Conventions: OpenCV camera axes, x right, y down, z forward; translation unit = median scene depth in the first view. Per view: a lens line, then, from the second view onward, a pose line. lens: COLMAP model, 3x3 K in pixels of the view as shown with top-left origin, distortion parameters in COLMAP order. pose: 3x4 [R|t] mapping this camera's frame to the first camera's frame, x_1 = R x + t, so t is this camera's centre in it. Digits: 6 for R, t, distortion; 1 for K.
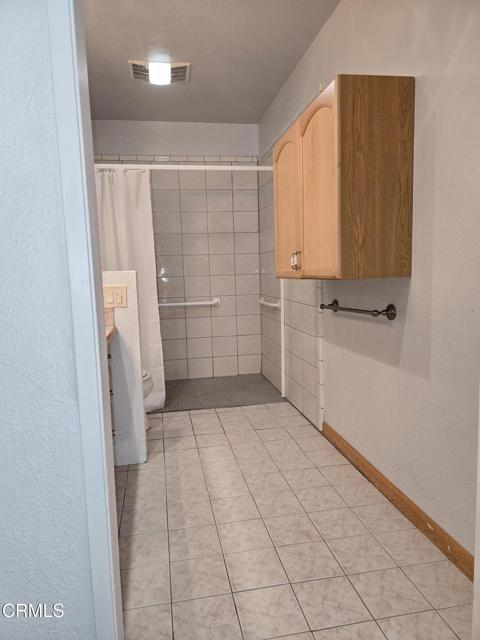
lens RADIAL K [[431.8, 0, 233.8], [0, 431.8, 315.2], [0, 0, 1]] dist [0.057182, -0.054489]
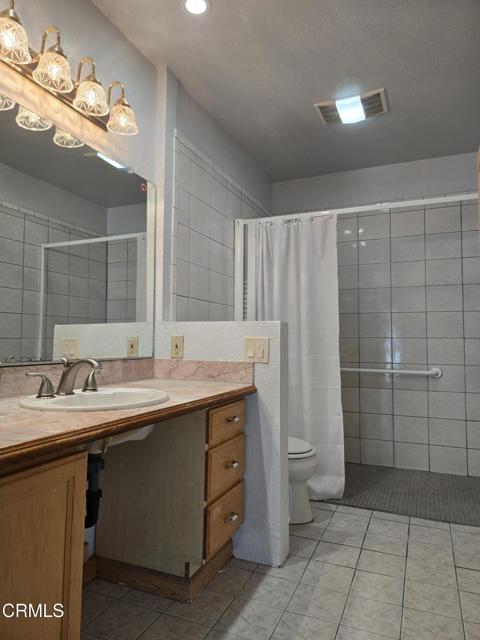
lens RADIAL K [[431.8, 0, 233.8], [0, 431.8, 315.2], [0, 0, 1]] dist [0.057182, -0.054489]
pose [[0.832260, 0.000040, -0.554385, 0.123813], [-0.087227, 0.987554, -0.130876, 0.003205], [0.547480, 0.157281, 0.821905, 0.187568]]
